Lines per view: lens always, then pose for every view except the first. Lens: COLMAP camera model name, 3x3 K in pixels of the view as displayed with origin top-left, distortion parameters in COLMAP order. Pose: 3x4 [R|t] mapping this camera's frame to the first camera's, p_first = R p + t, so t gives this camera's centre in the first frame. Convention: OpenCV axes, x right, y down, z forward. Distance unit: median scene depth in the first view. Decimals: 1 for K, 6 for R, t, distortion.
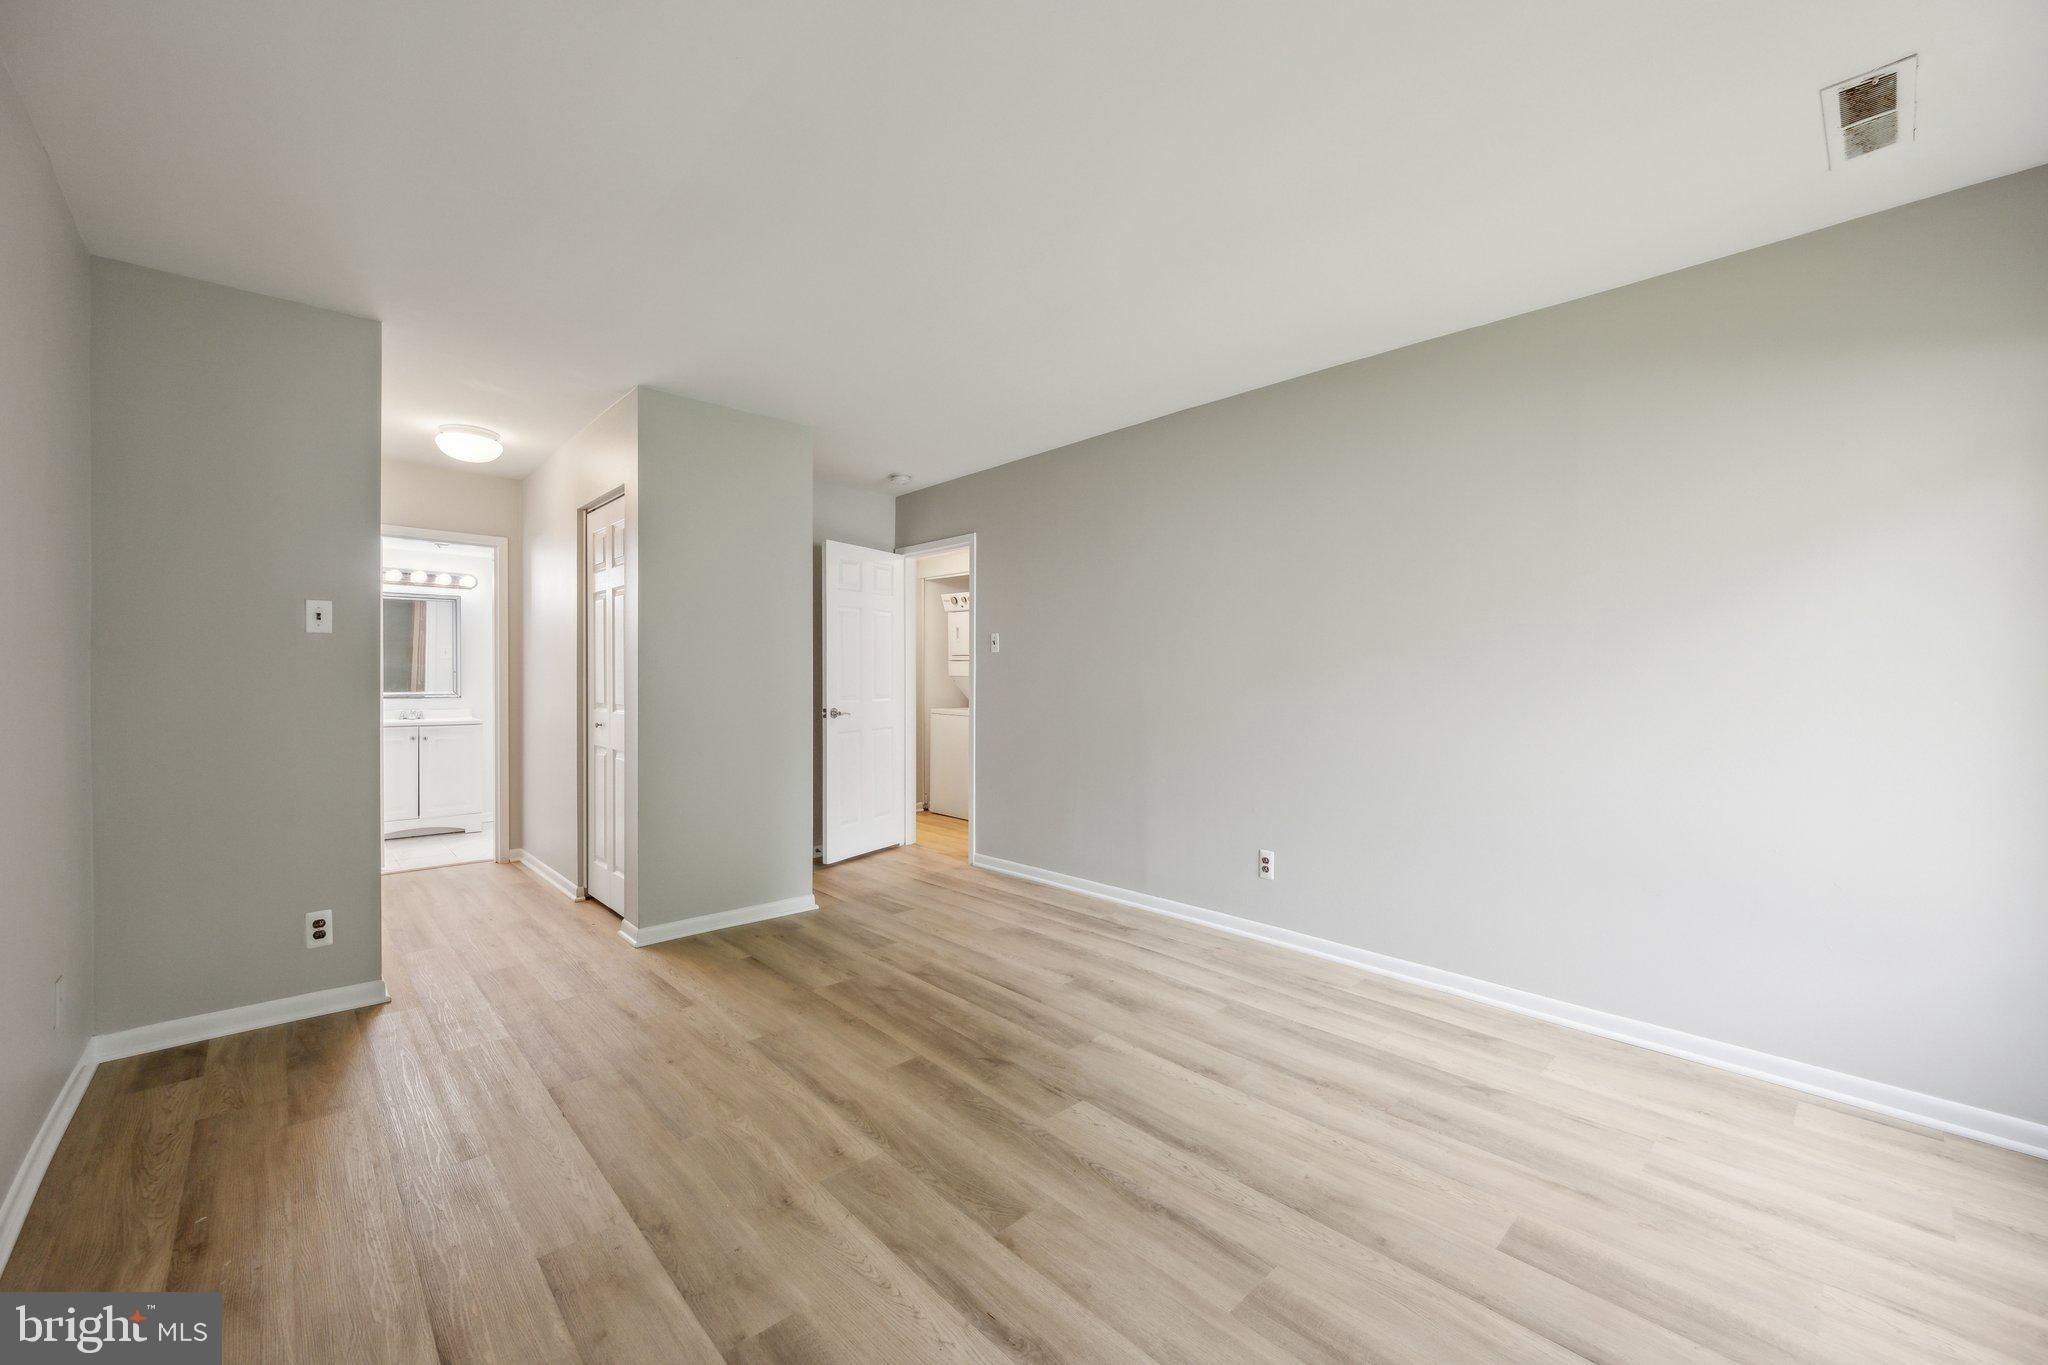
lens RADIAL K [[804.7, 0, 1025.5], [0, 804.7, 678.9], [0, 0, 1]] dist [0.000283, 0.000131]
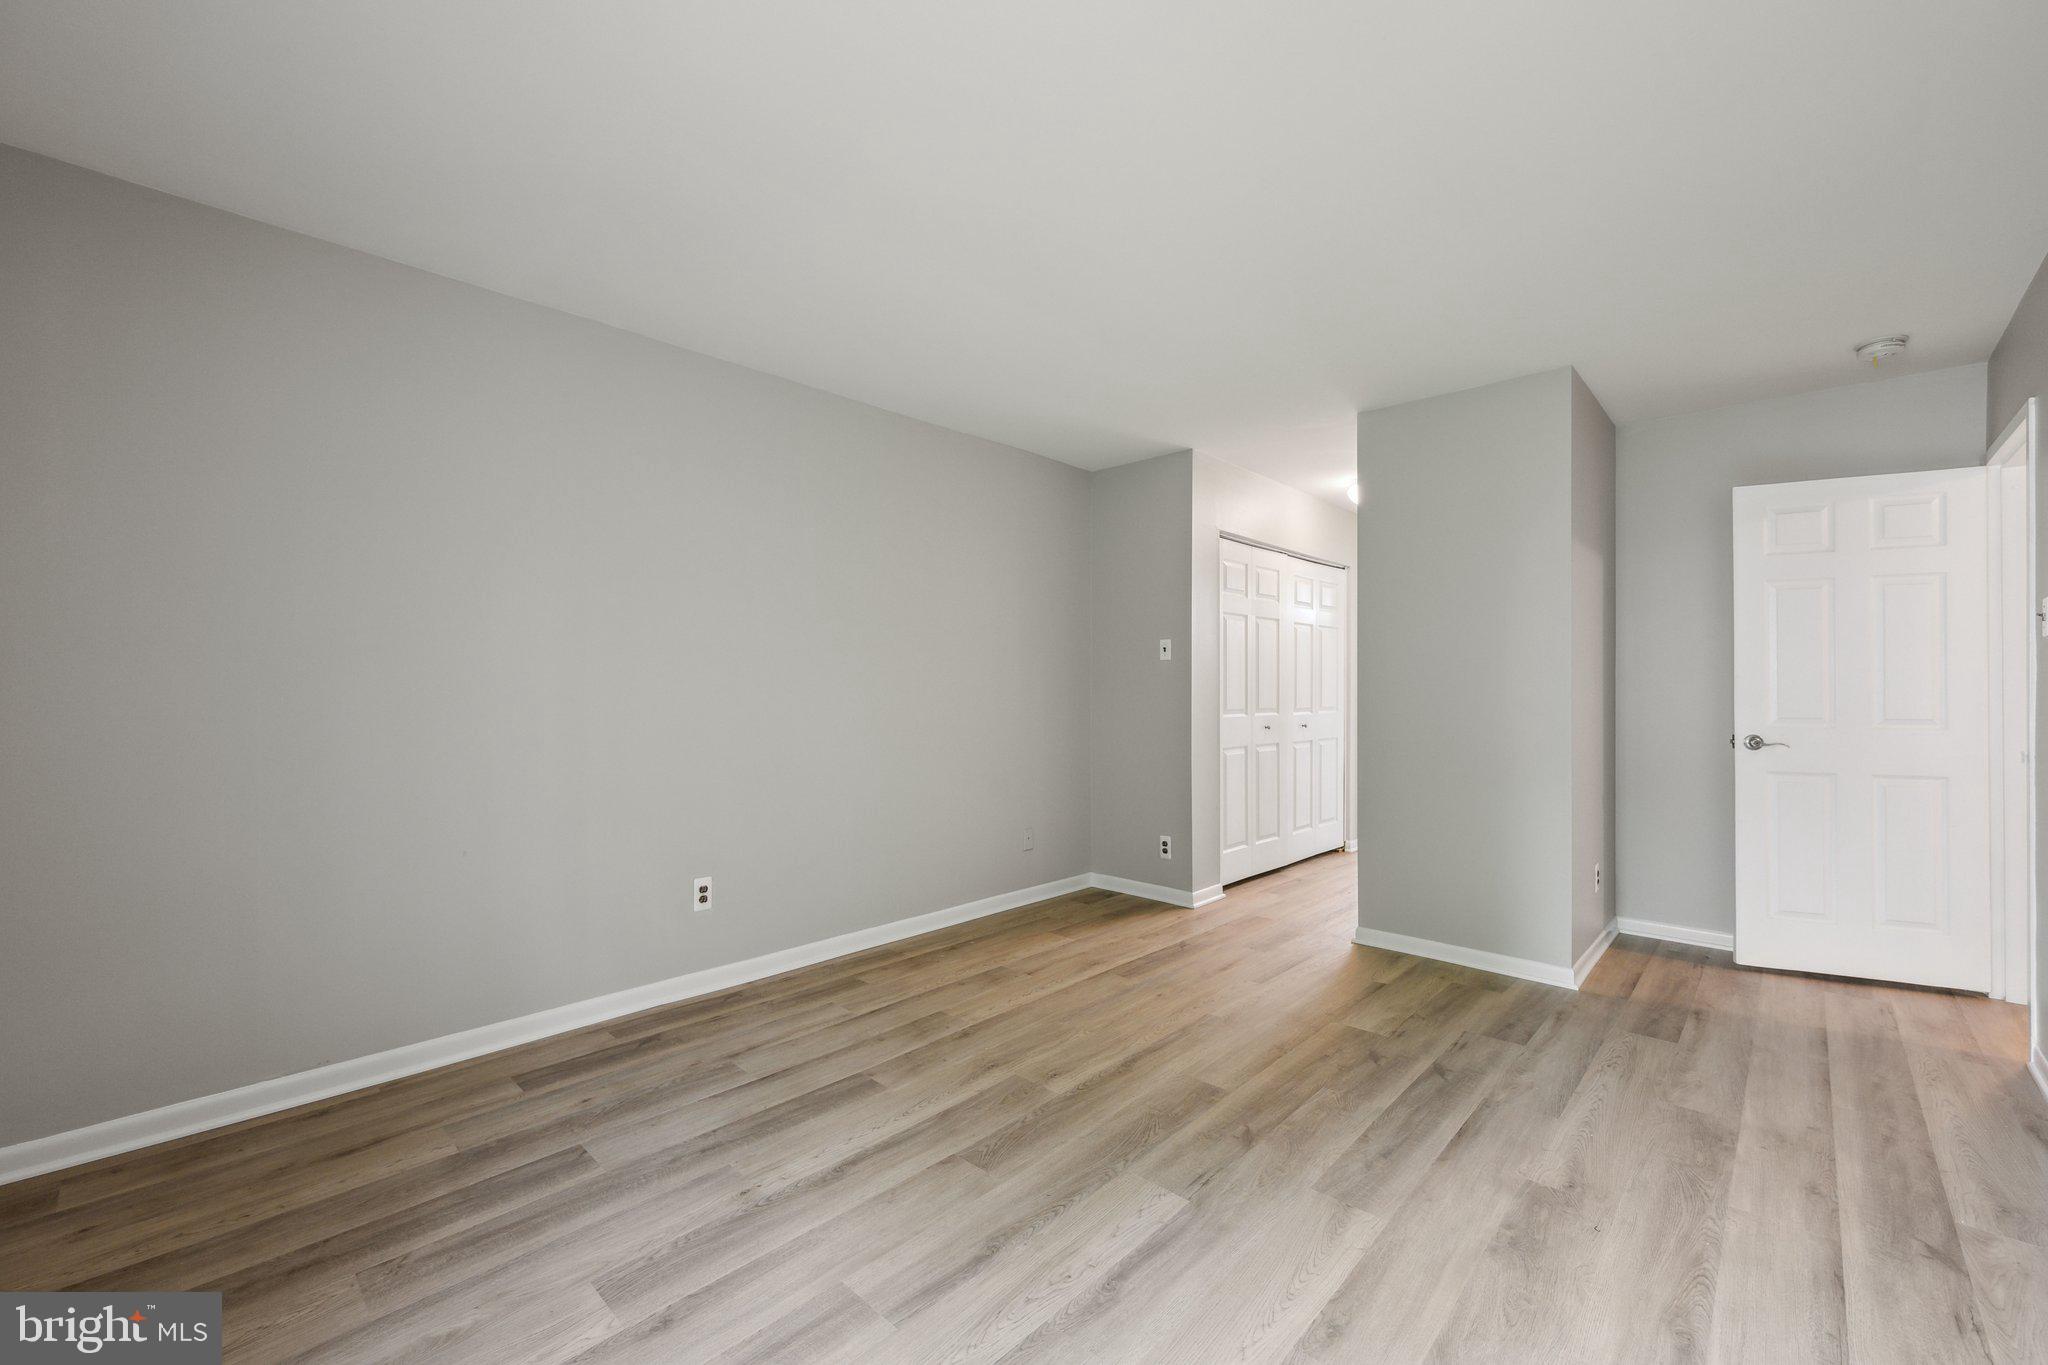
lens RADIAL K [[825.5, 0, 1024.0], [0, 825.5, 682.5], [0, 0, 1]] dist [-0.000201, -0.000021]
pose [[0.060884, -0.007600, -0.998116, 0.731330], [-0.003816, 0.999962, -0.007847, 0.001105], [0.998138, 0.004286, 0.060853, 0.627442]]
